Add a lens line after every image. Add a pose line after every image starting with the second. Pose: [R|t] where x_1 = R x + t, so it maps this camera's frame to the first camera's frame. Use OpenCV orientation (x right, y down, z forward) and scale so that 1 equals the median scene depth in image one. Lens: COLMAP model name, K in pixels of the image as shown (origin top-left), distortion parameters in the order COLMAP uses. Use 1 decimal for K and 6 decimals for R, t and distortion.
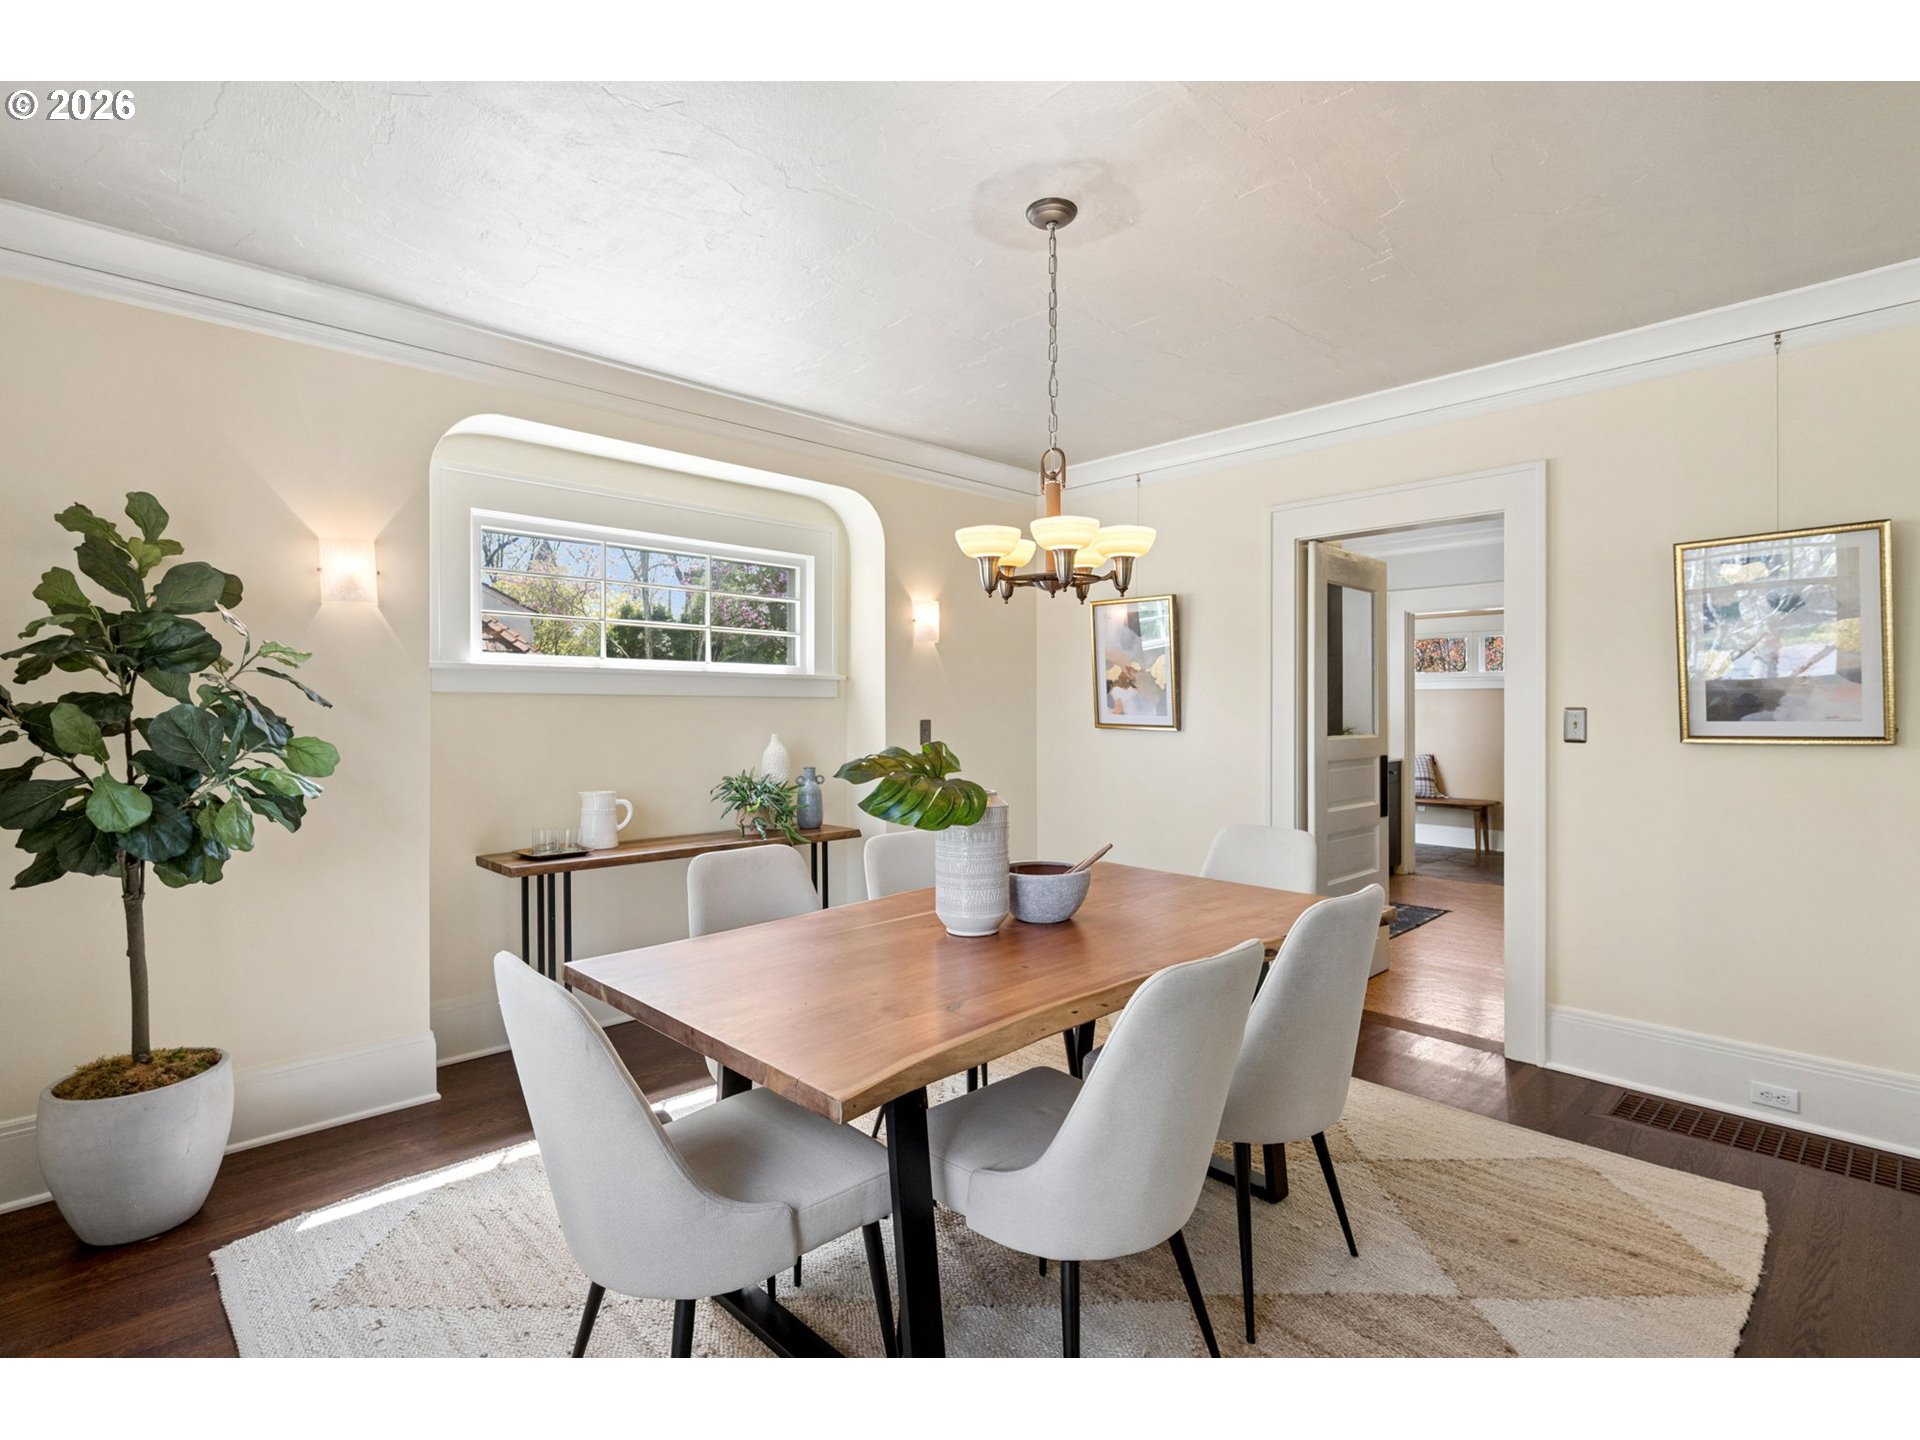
lens RADIAL K [[932.2, 0, 967.6], [0, 932.2, 711.5], [0, 0, 1]] dist [-0.003425, -0.000455]
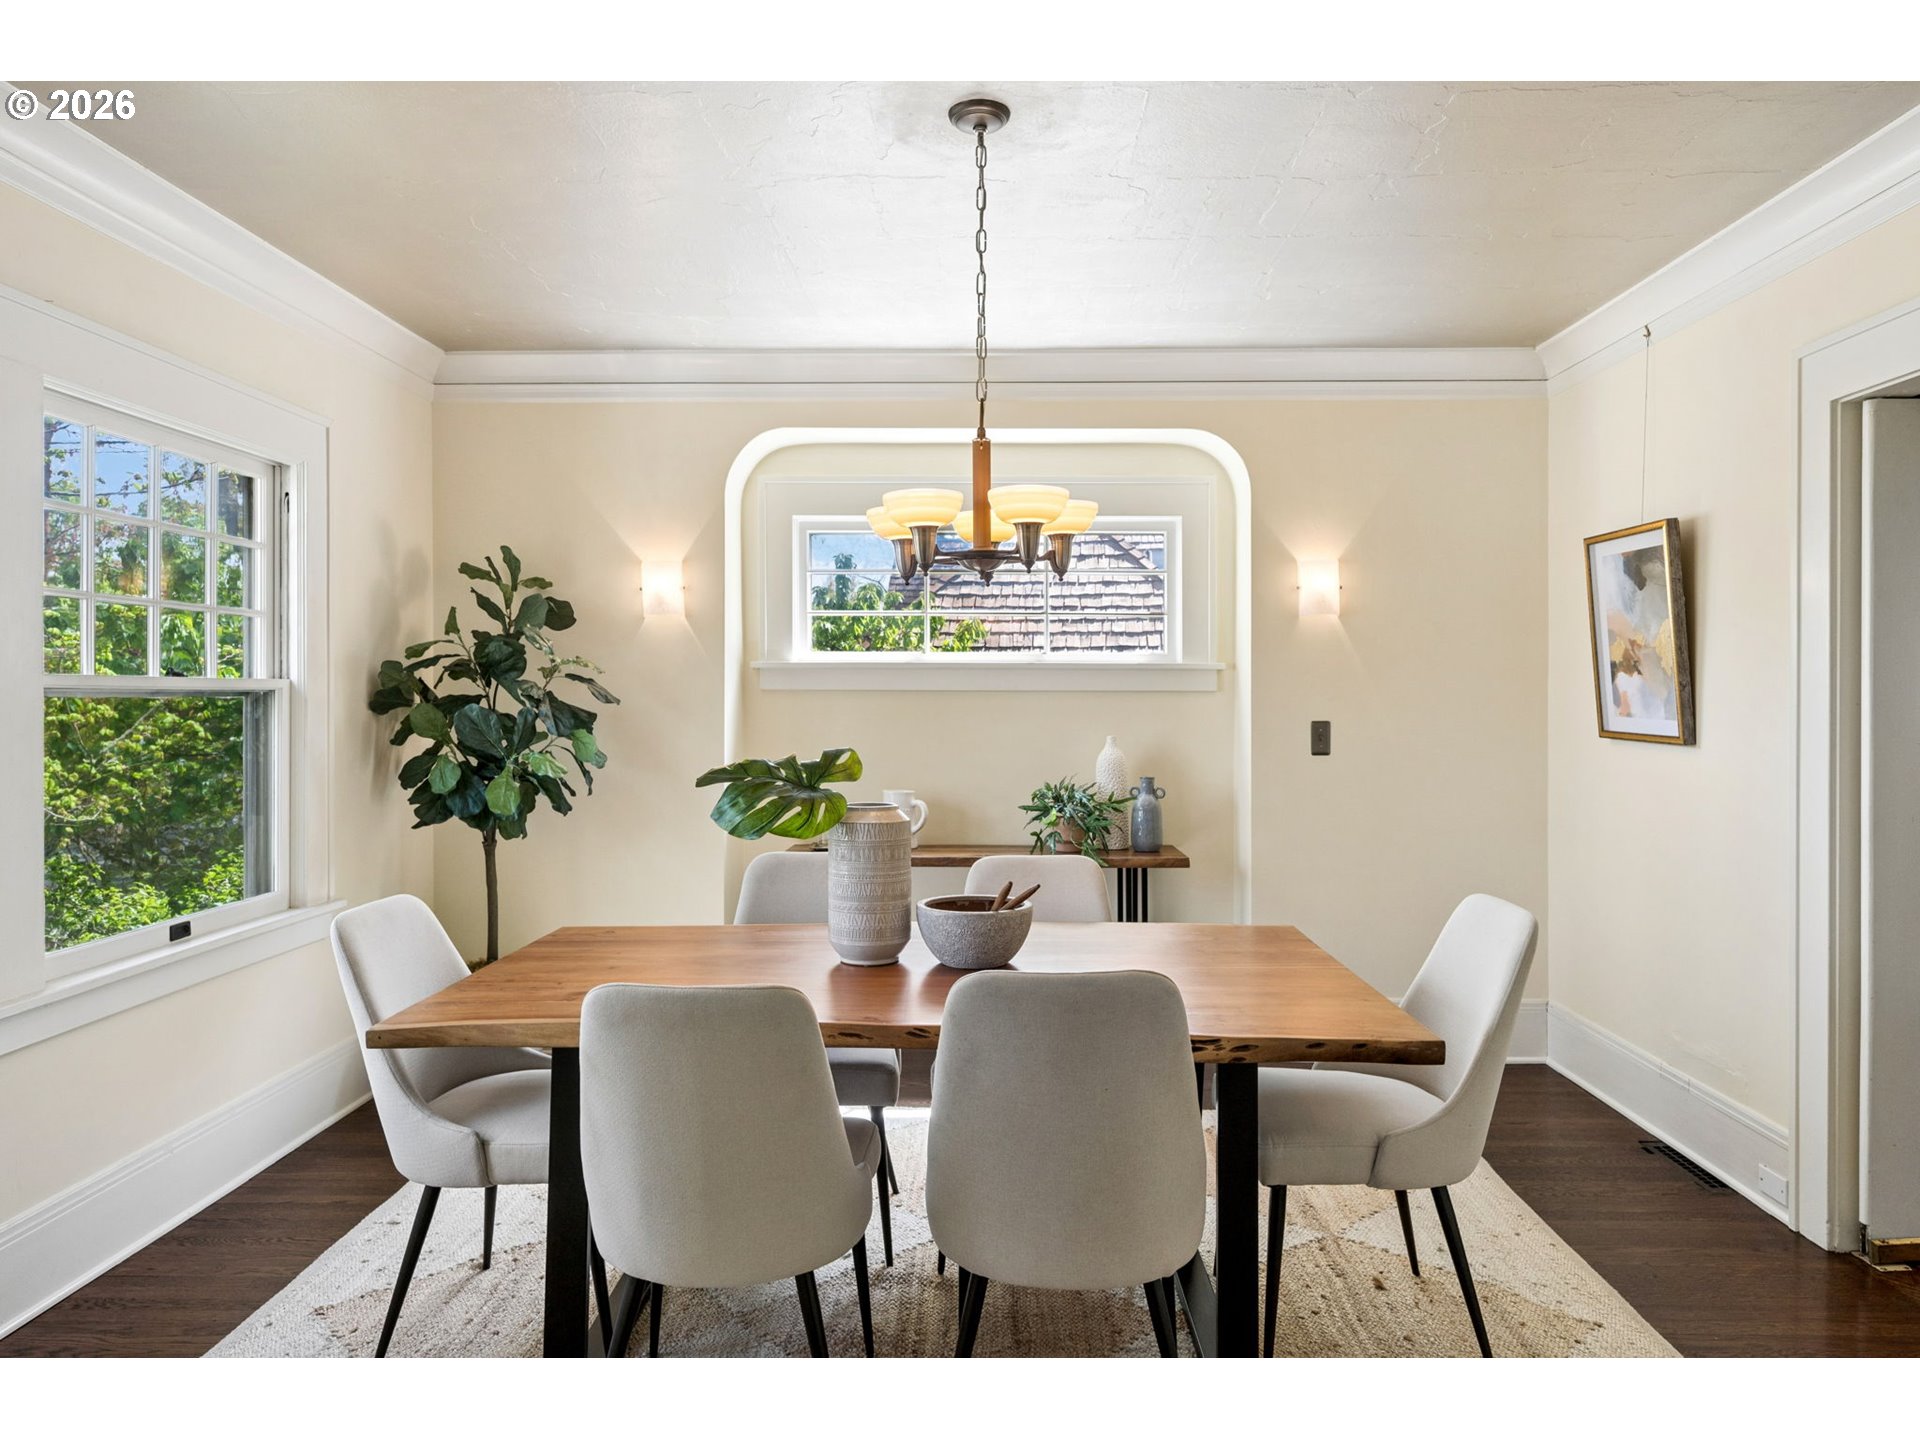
lens RADIAL K [[1232.4, 0, 959.1], [0, 1232.4, 701.3], [0, 0, 1]] dist [-0.002752, 0.001024]
pose [[0.703953, 0.003320, -0.710239, 0.572984], [-0.002266, 0.999994, 0.002428, -0.010701], [0.710243, -0.000100, 0.703956, 0.142479]]
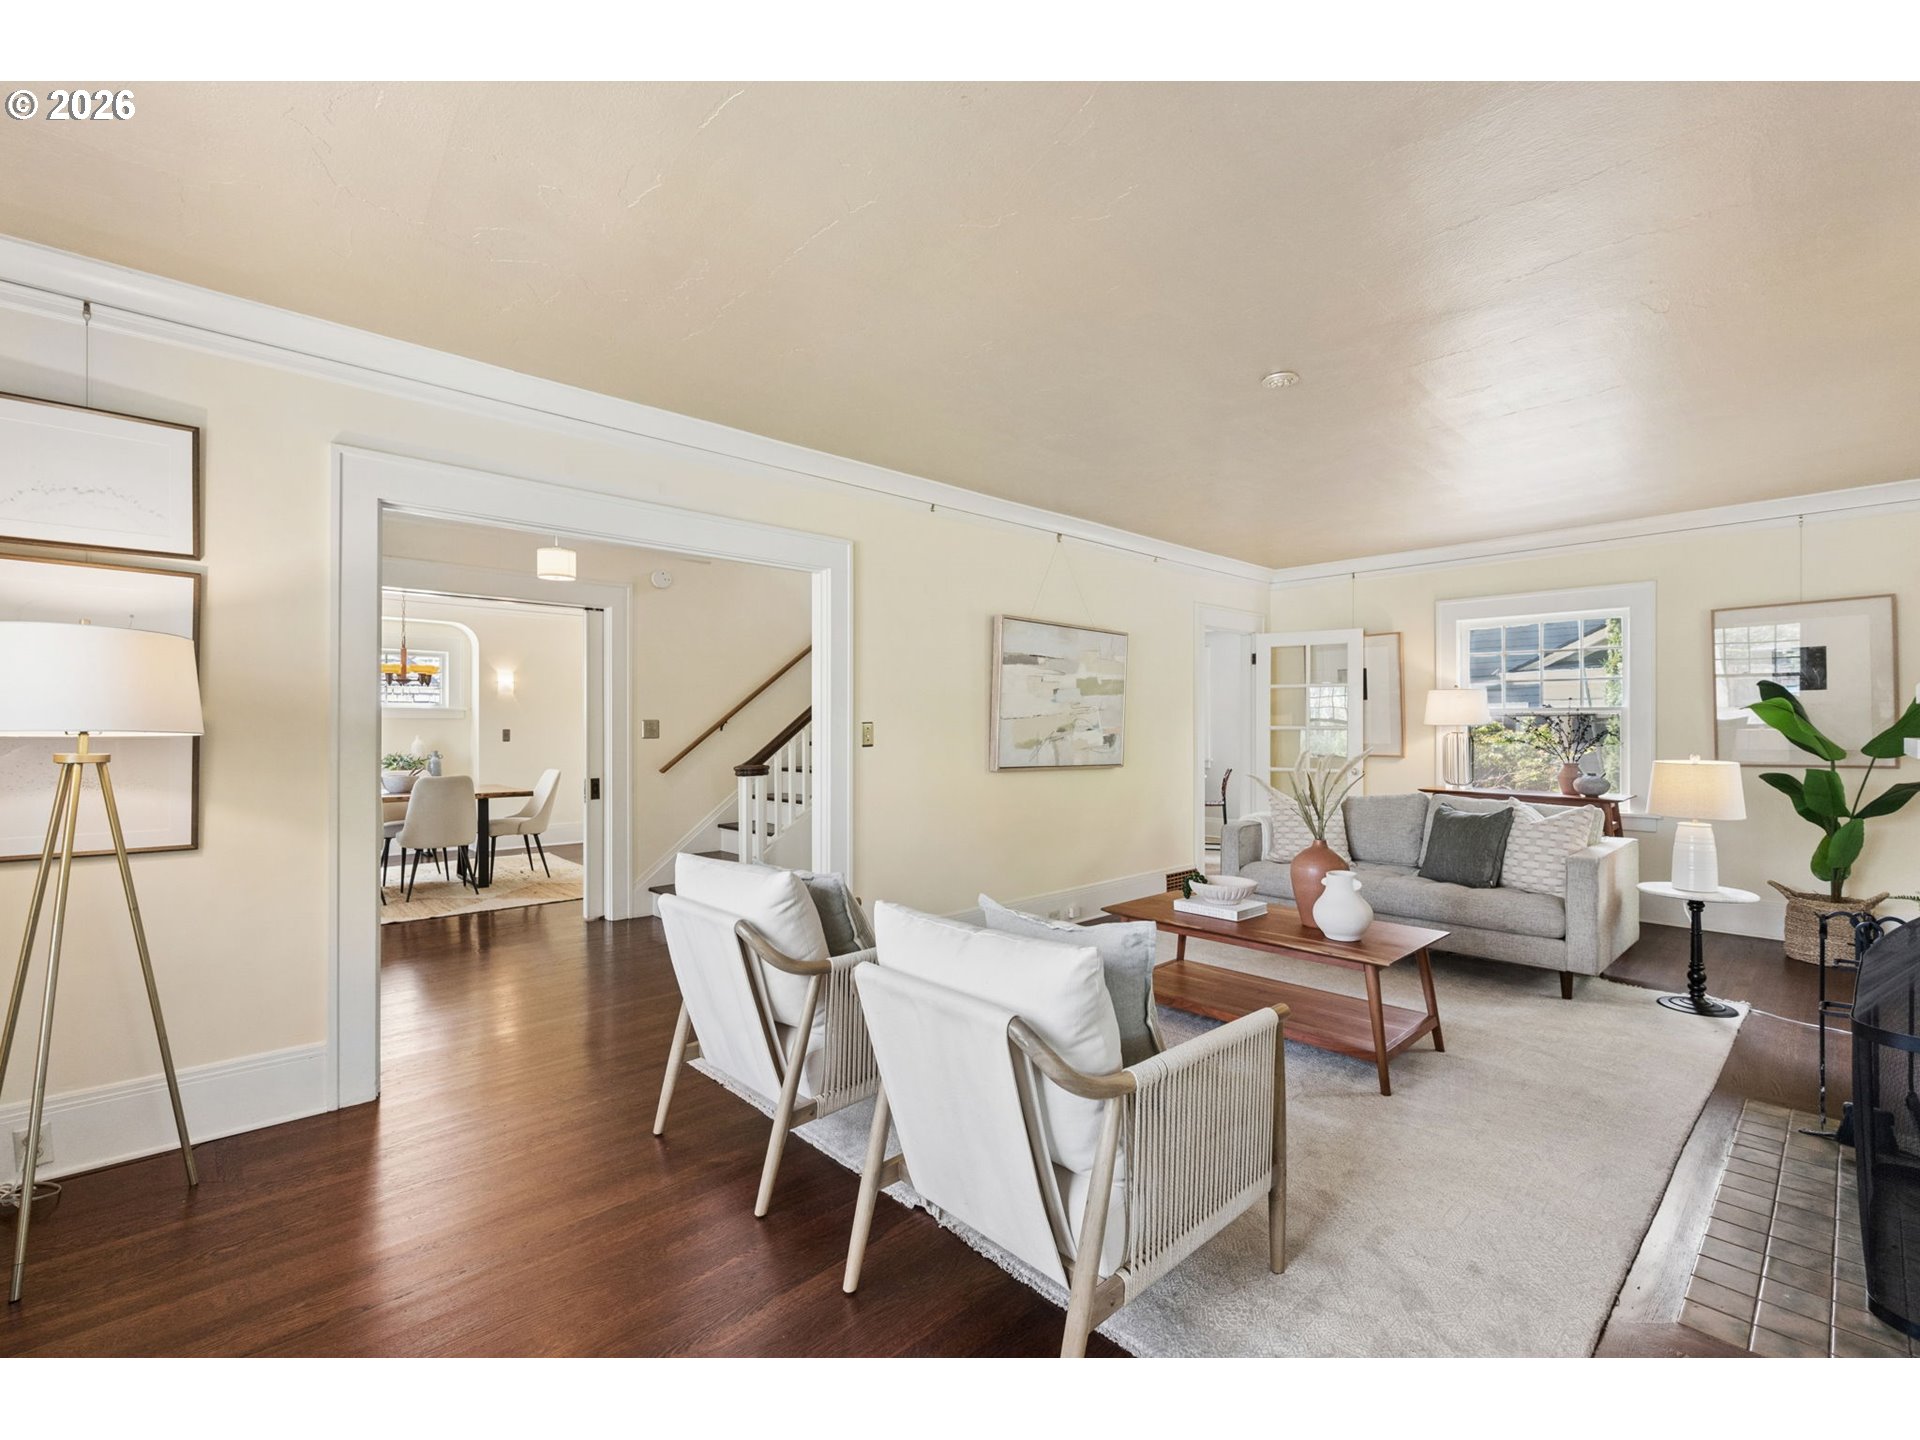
lens RADIAL K [[837.1, 0, 960.0], [0, 837.1, 720.0], [0, 0, 1]] dist [-0.001089, -0.000054]
pose [[0.999912, -0.004360, -0.012568, 1.279249], [0.004242, 0.999946, -0.009437, 0.013281], [0.012609, 0.009382, 0.999876, -1.108925]]
